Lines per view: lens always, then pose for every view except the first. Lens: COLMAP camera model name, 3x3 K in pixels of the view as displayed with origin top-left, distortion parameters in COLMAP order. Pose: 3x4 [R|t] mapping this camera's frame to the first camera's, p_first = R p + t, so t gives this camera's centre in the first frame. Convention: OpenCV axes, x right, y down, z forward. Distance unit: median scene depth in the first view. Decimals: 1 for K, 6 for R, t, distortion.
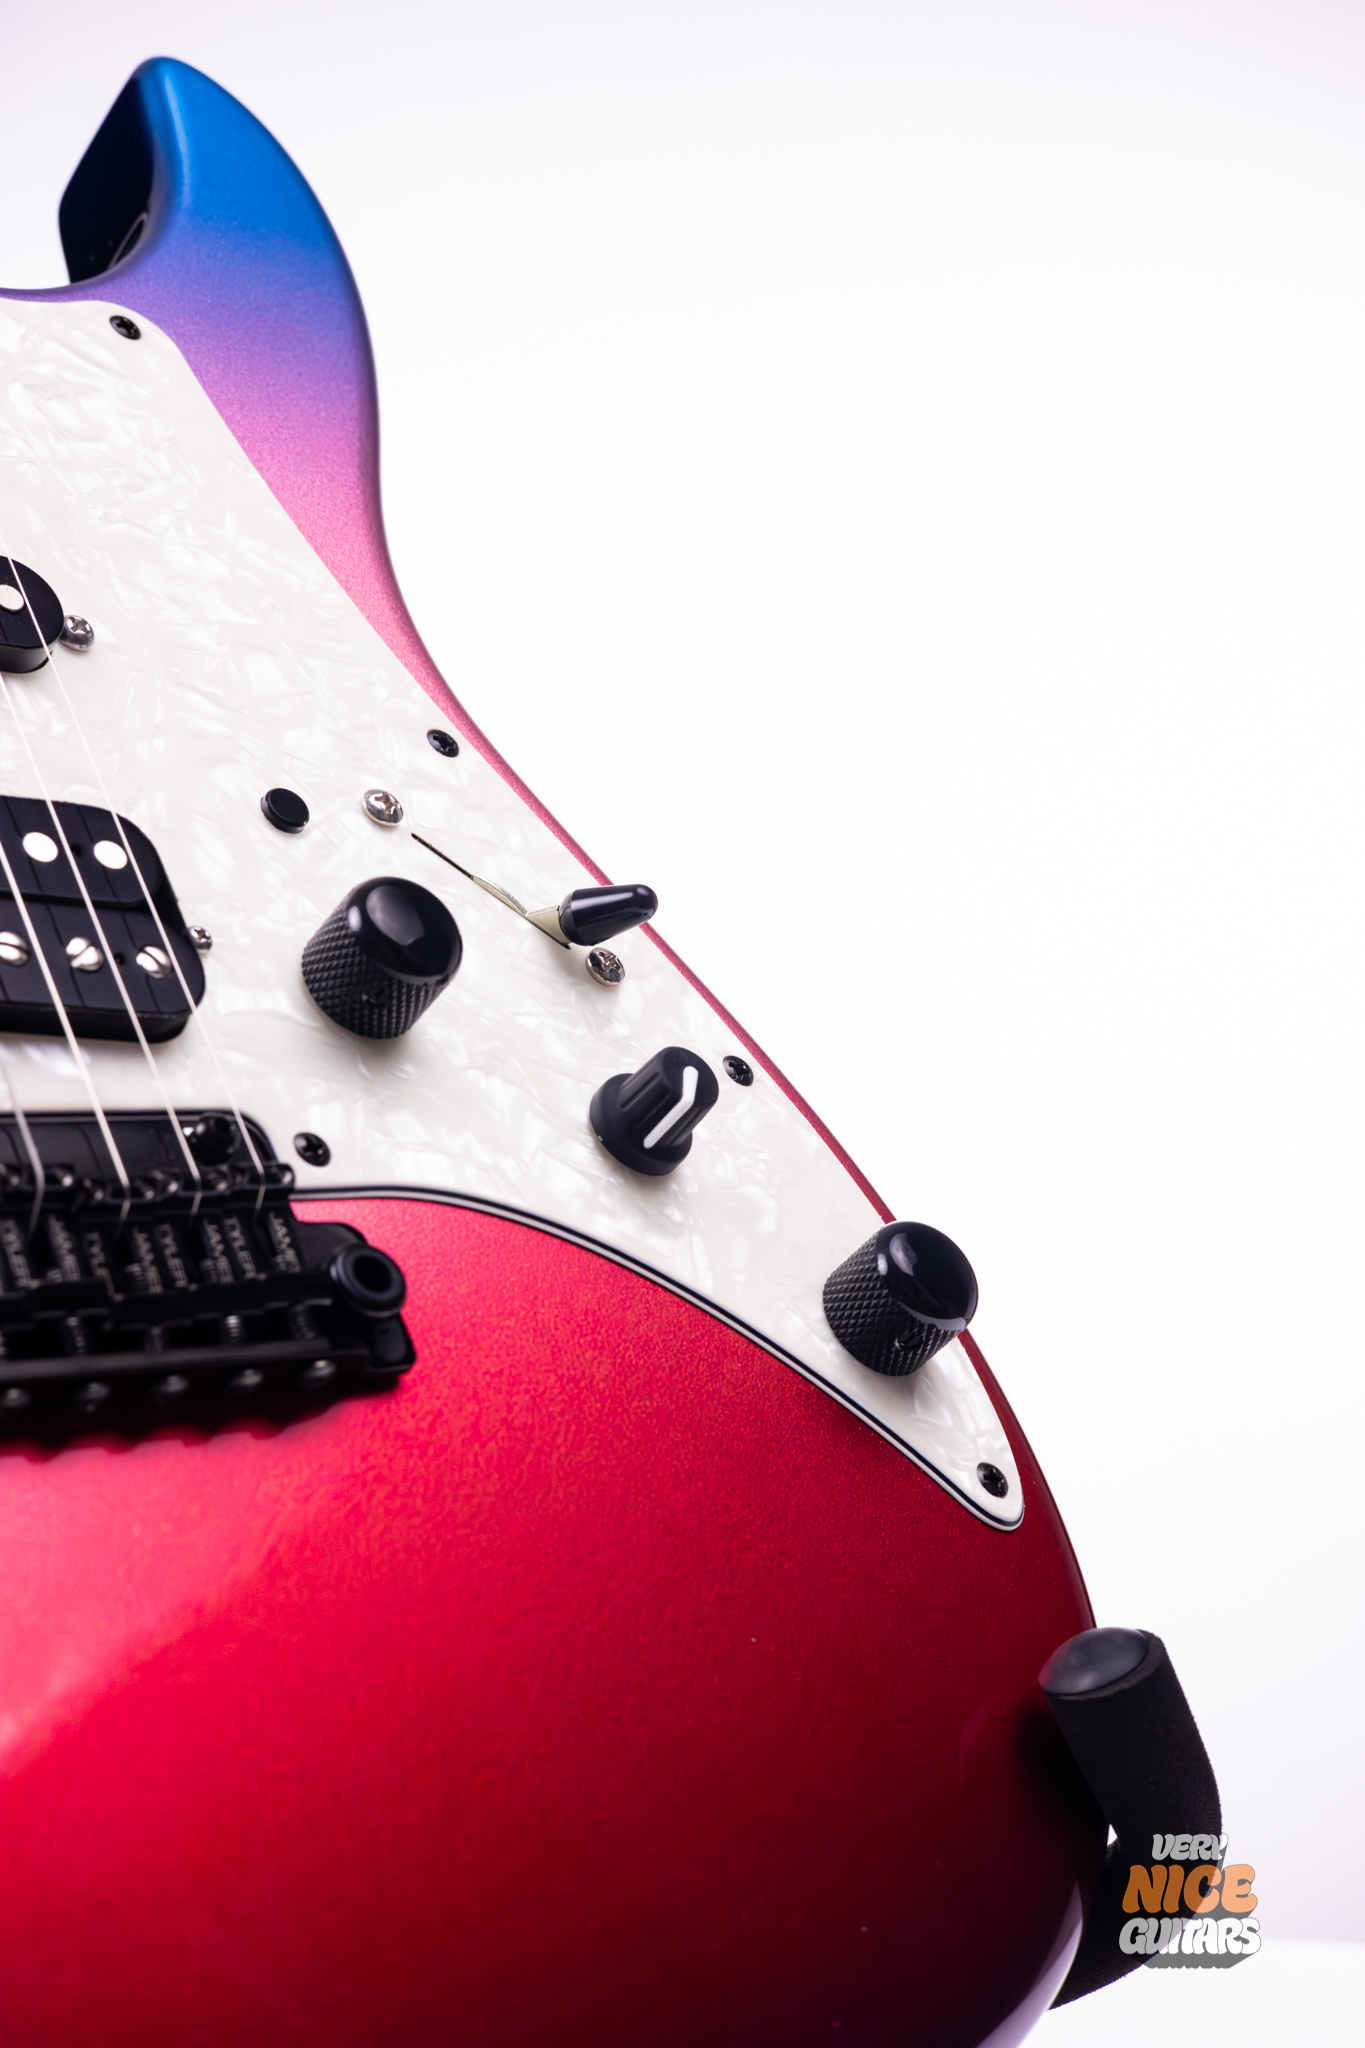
lens RADIAL K [[3352.5, 0, 682.5], [0, 3352.5, 1024.0], [0, 0, 1]] dist [-0.074717, -0.162964]
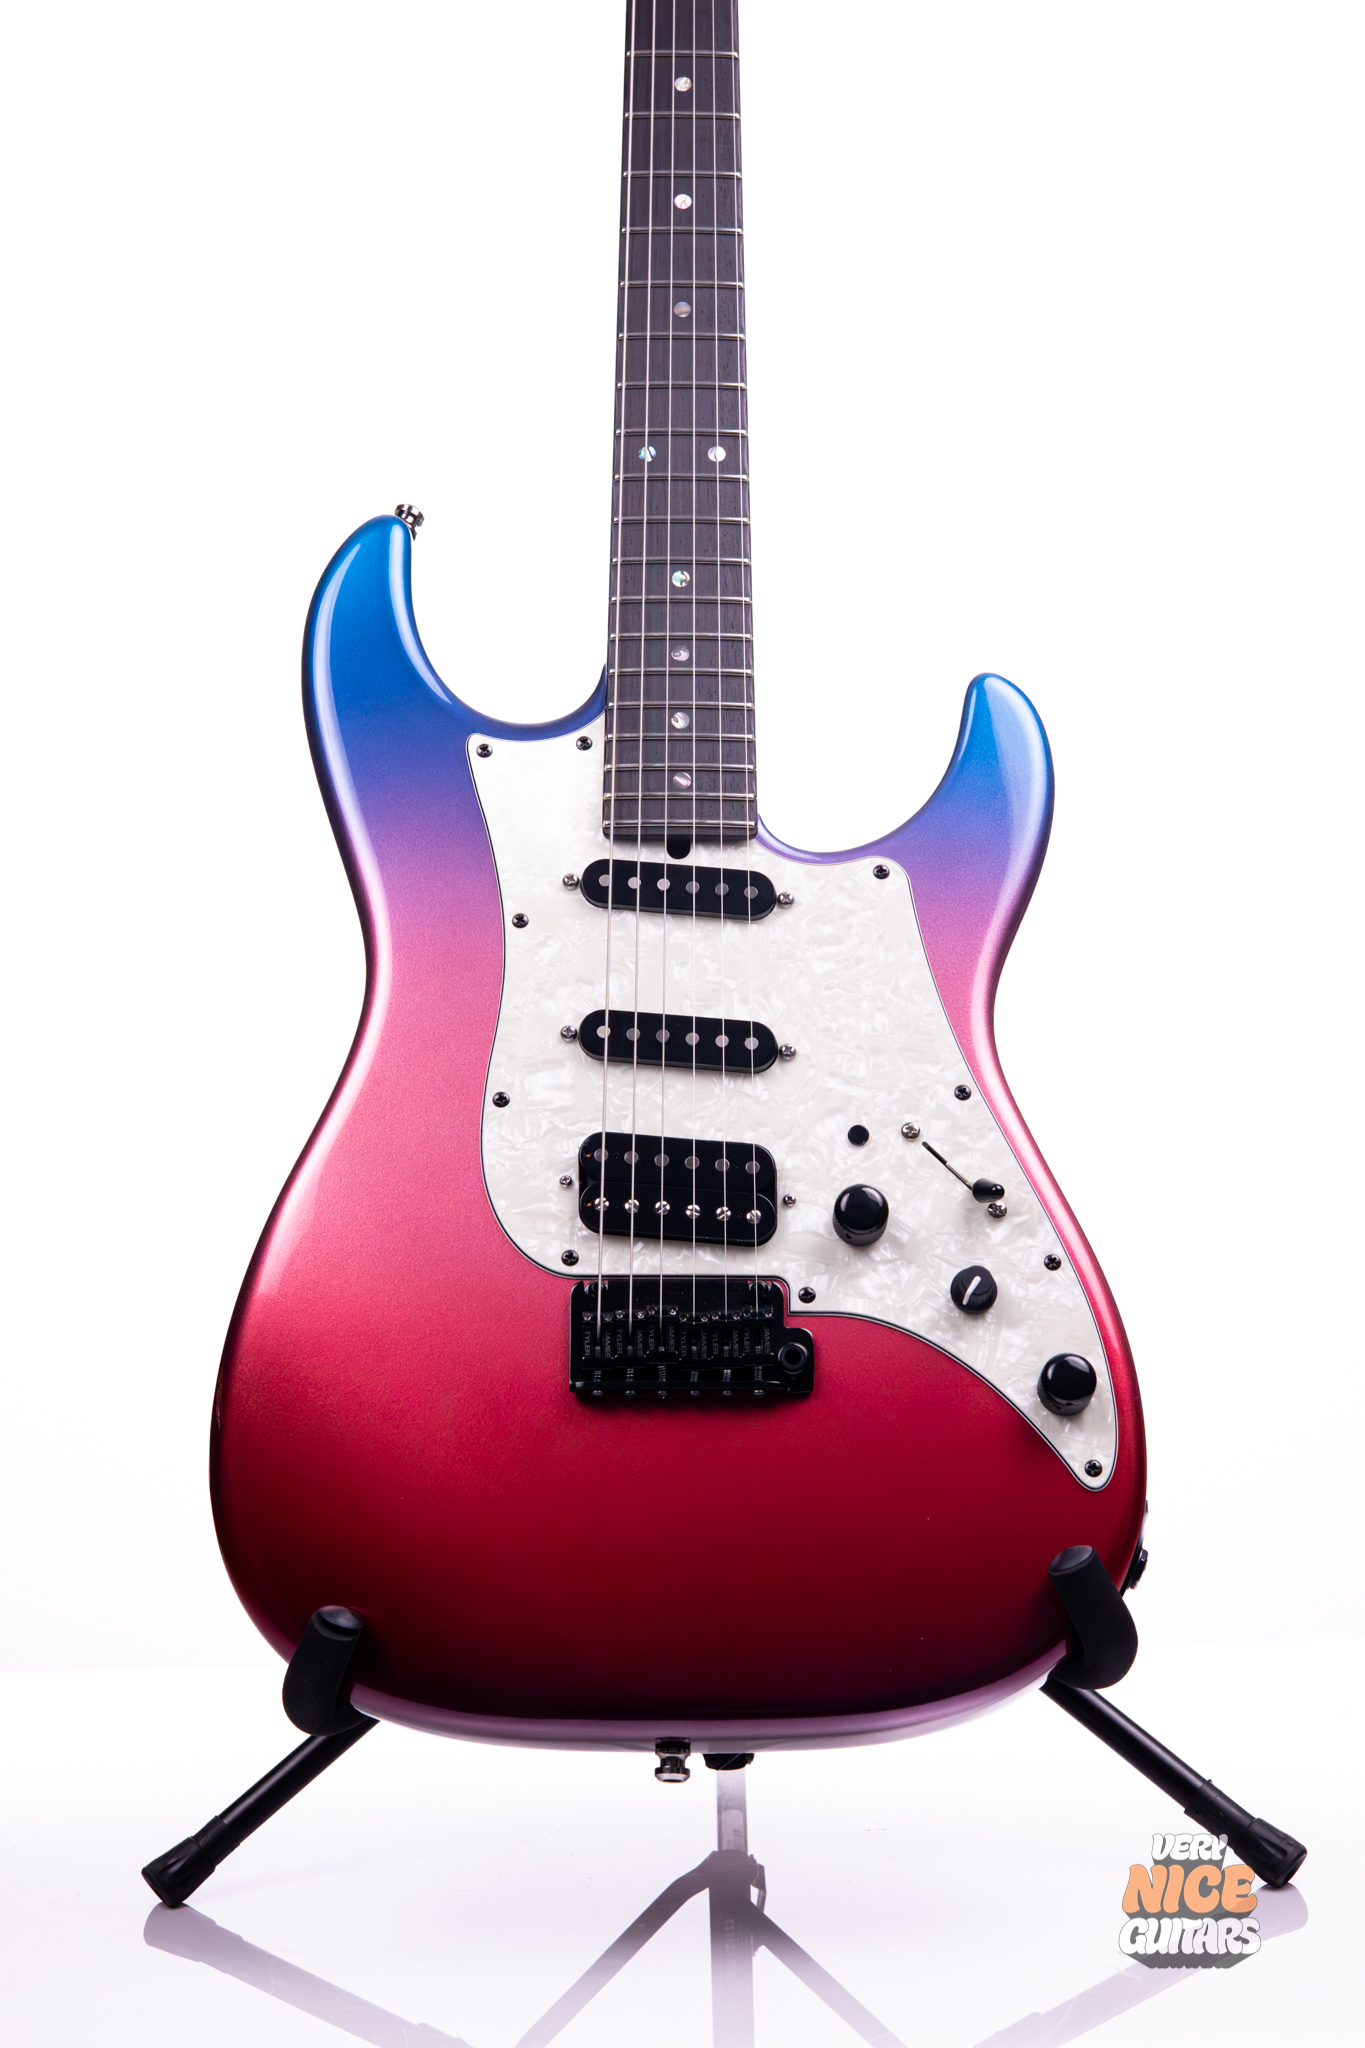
lens RADIAL K [[3352.5, 0, 682.5], [0, 3352.5, 1024.0], [0, 0, 1]] dist [-0.074717, -0.162964]
pose [[0.752161, 0.166415, -0.637621, 1.349609], [-0.009444, 0.970211, 0.242077, -0.745931], [0.658912, -0.176059, 0.731326, -0.861018]]
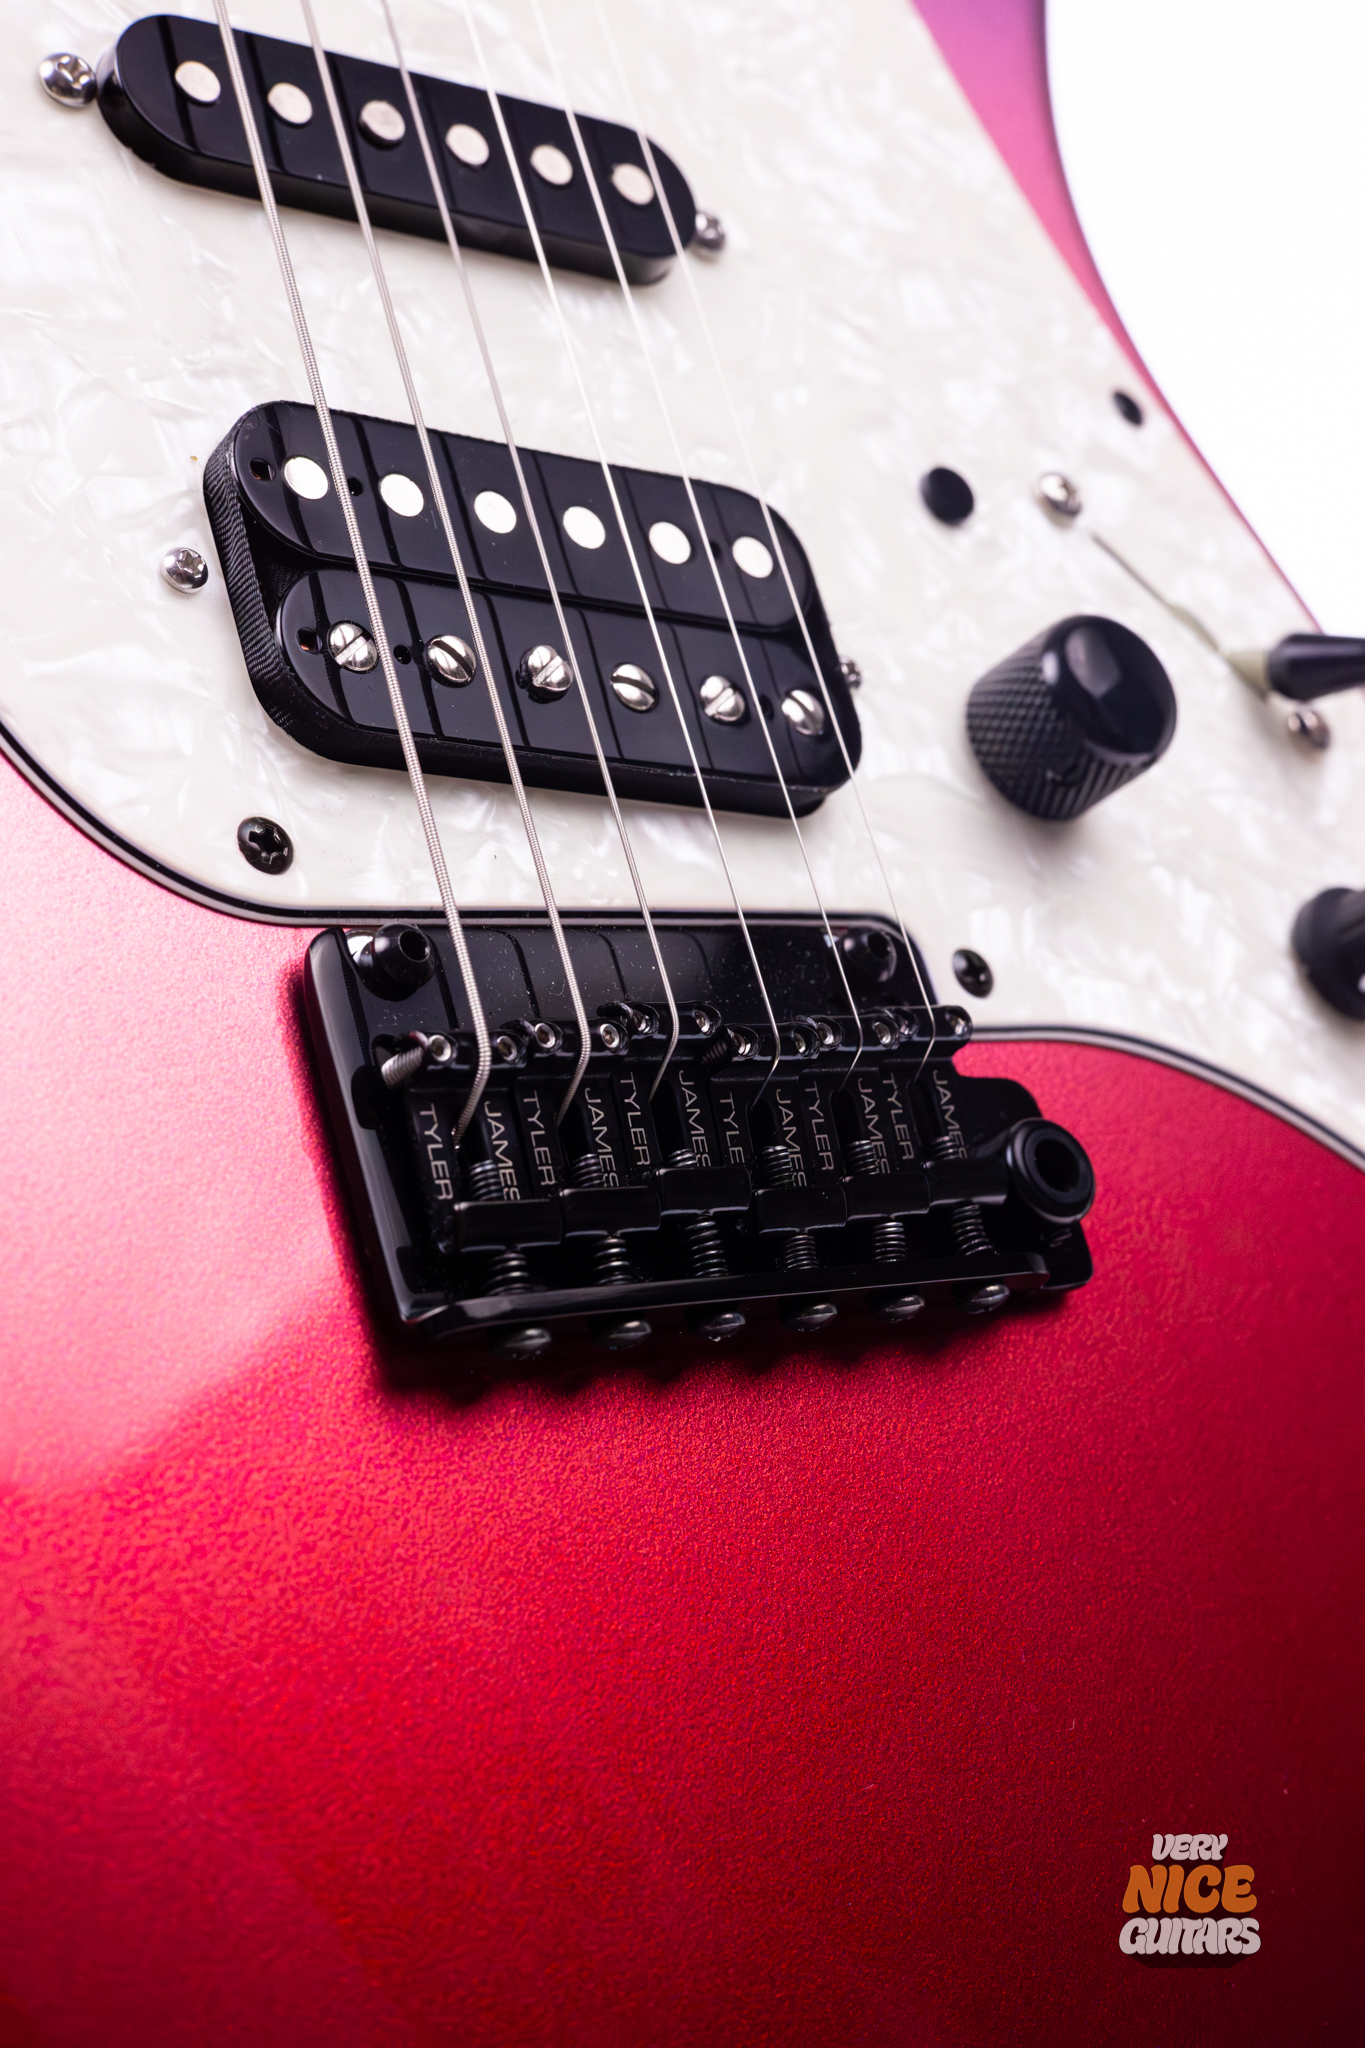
lens RADIAL K [[3551.8, 0, 682.5], [0, 3551.8, 1024.0], [0, 0, 1]] dist [0.005587, -0.839145]
pose [[0.991785, 0.121073, -0.041274, -0.134696], [-0.112842, 0.980079, 0.163438, -0.073527], [0.060240, -0.157438, 0.985690, 0.176725]]
